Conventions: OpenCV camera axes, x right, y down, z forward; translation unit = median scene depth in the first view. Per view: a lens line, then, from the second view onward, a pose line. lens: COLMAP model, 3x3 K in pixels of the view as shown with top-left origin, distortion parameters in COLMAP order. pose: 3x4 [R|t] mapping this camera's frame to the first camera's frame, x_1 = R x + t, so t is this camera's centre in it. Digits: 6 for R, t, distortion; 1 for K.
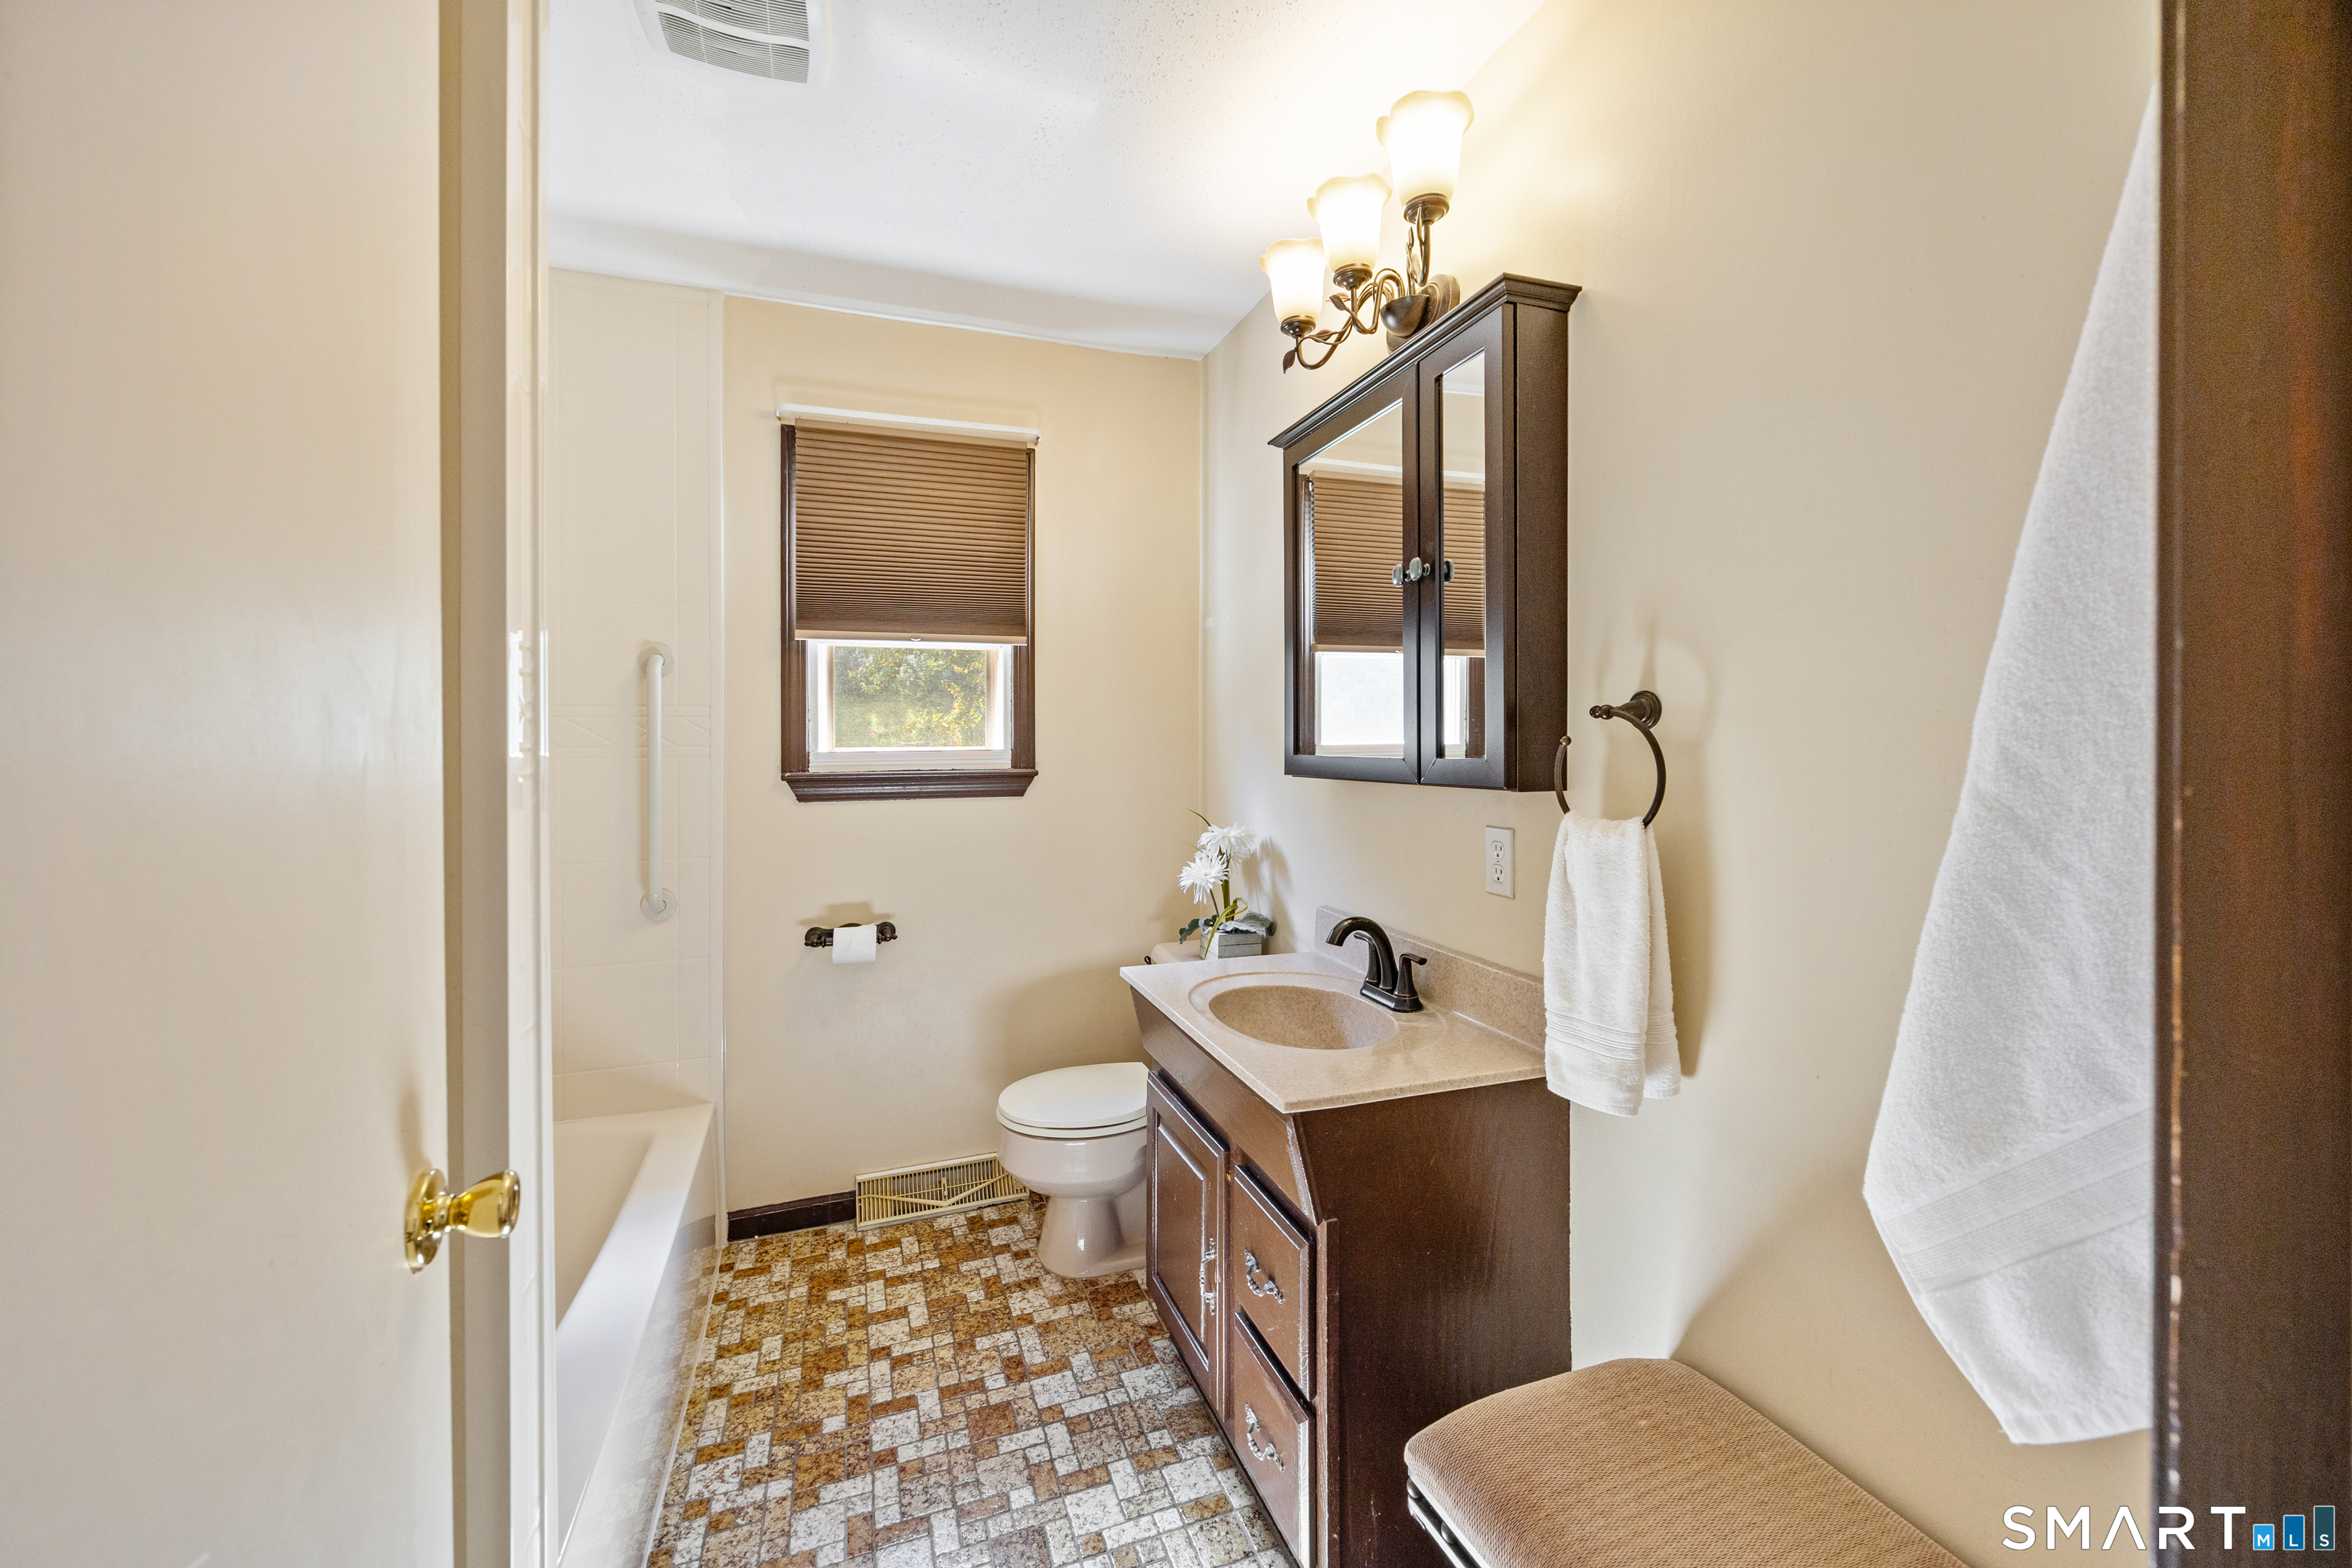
lens RADIAL K [[931.8, 0, 1173.8], [0, 931.8, 733.4], [0, 0, 1]] dist [0.000256, 0.000210]
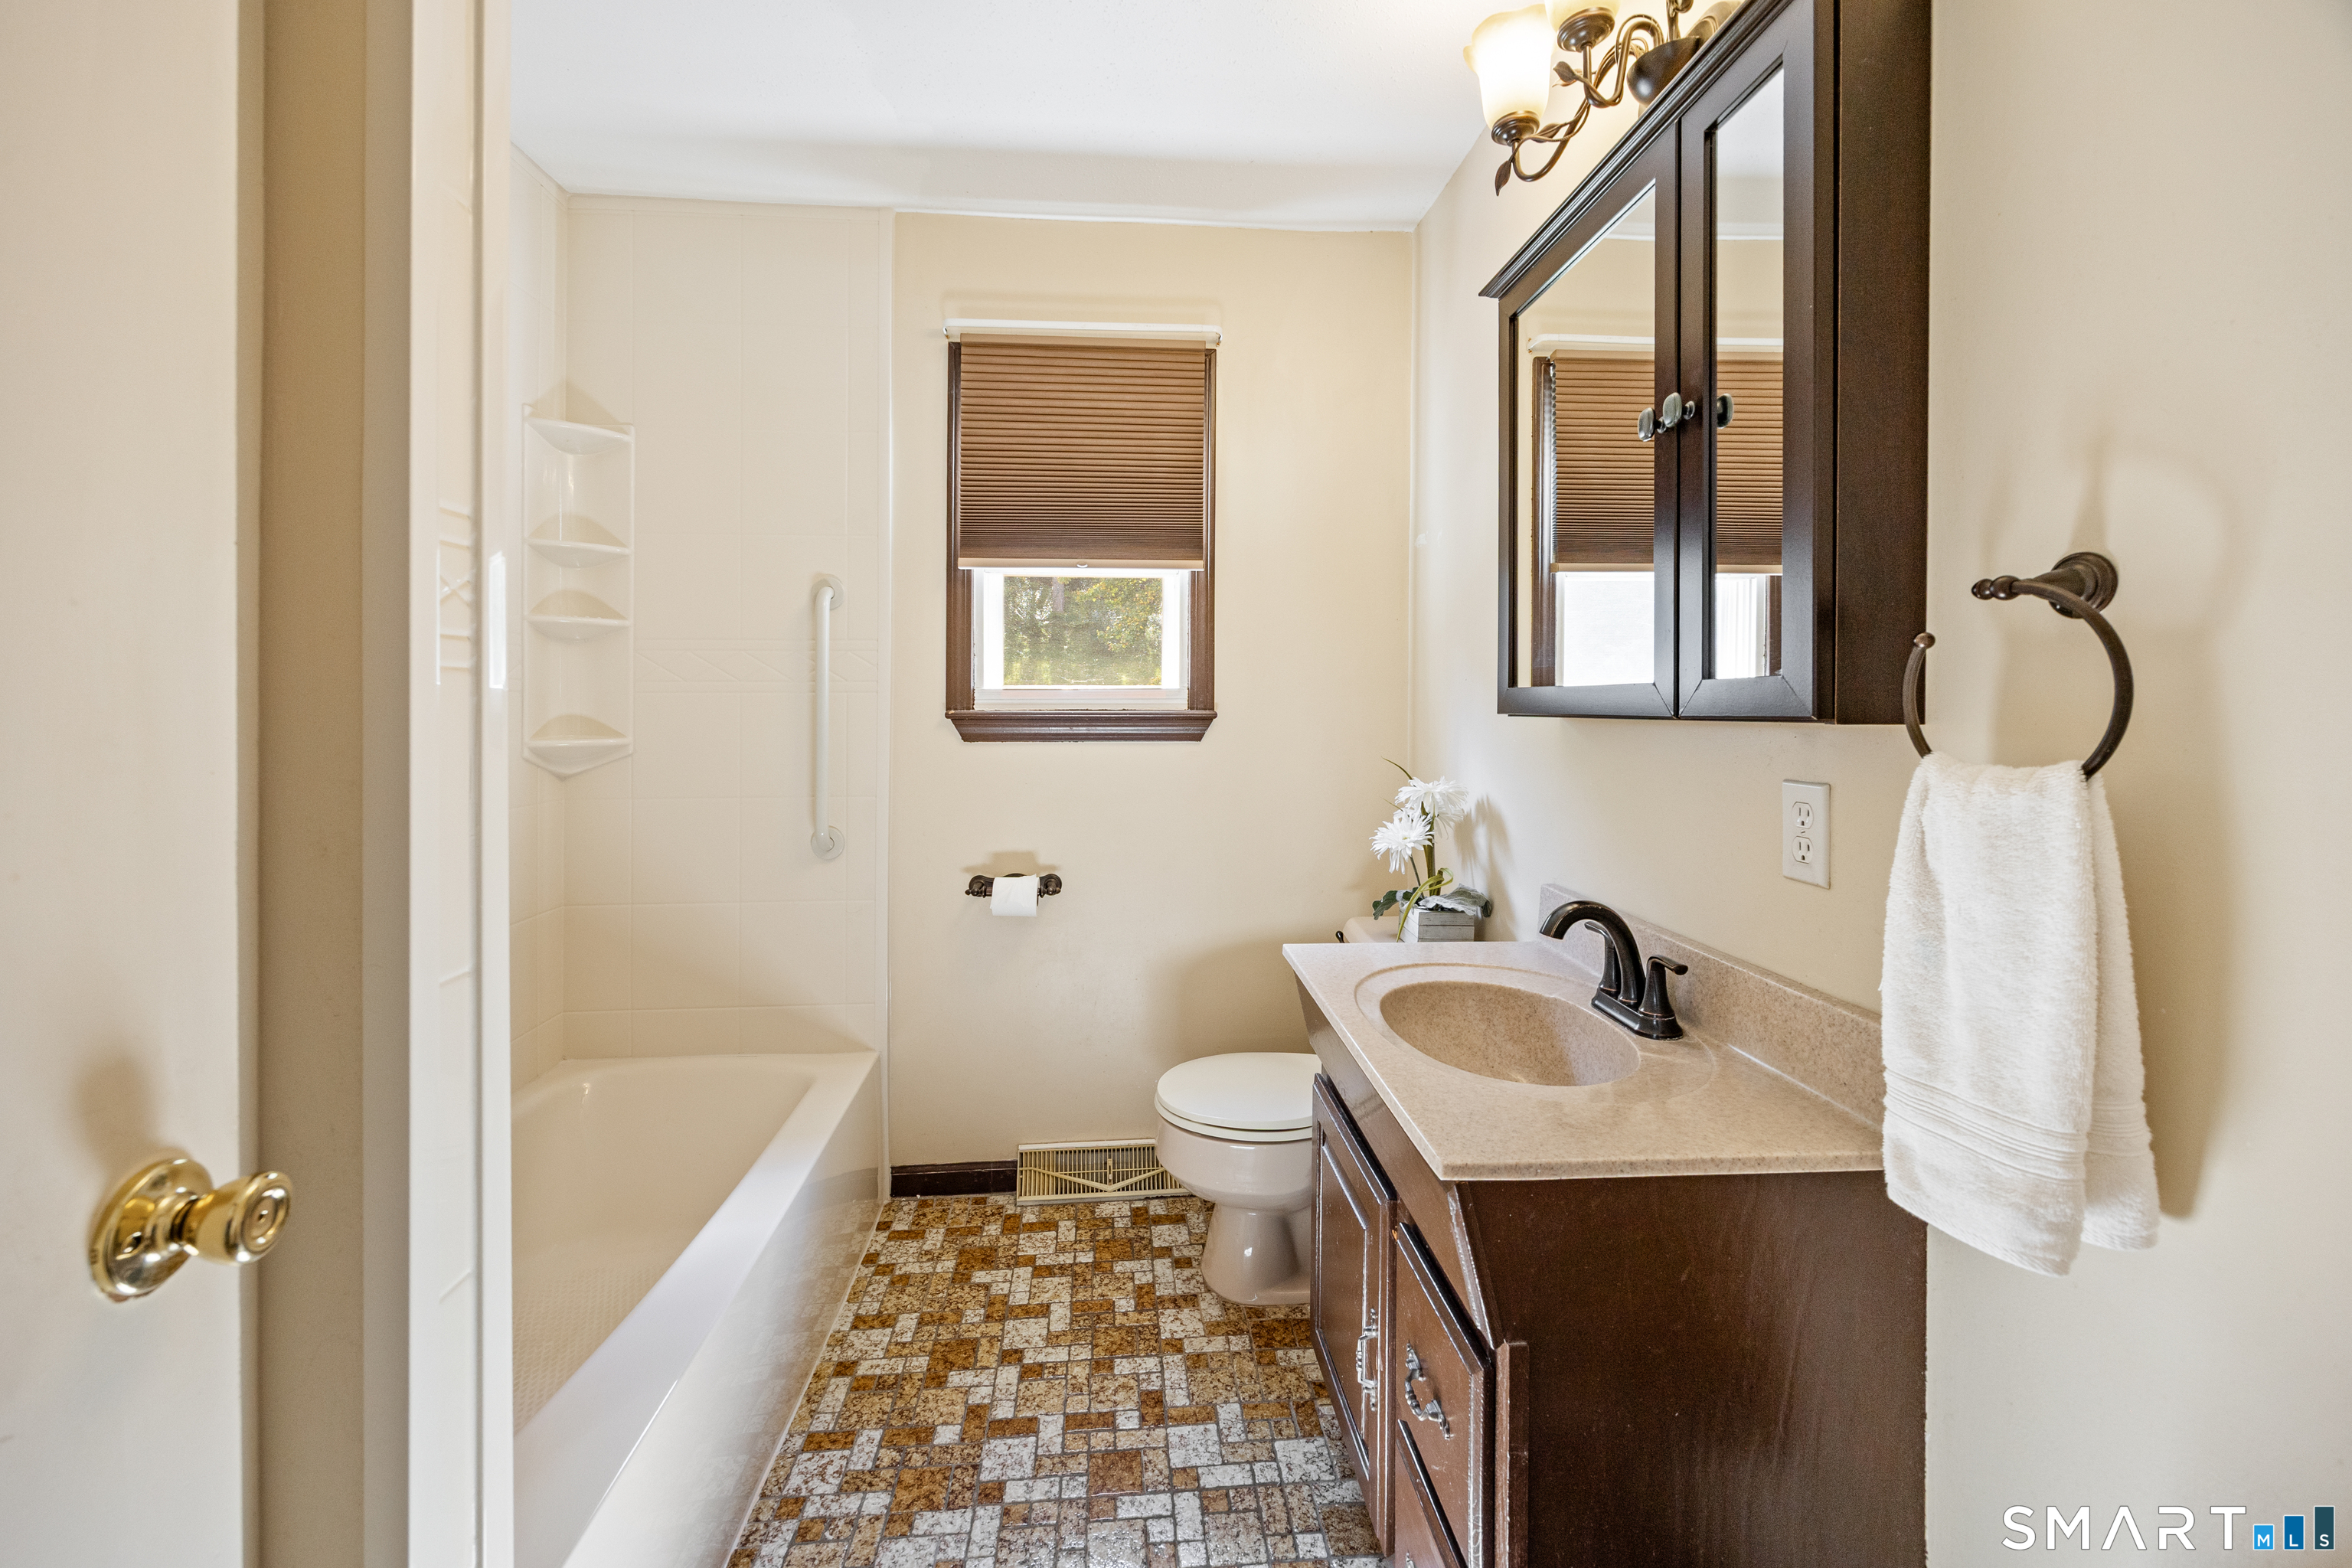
lens RADIAL K [[946.6, 0, 1170.6], [0, 946.6, 694.9], [0, 0, 1]] dist [-0.000286, 0.000464]
pose [[0.965180, 0.006540, -0.261506, 0.066291], [-0.006370, 0.999979, 0.001499, 0.031397], [0.261510, 0.000219, 0.965201, 0.171666]]
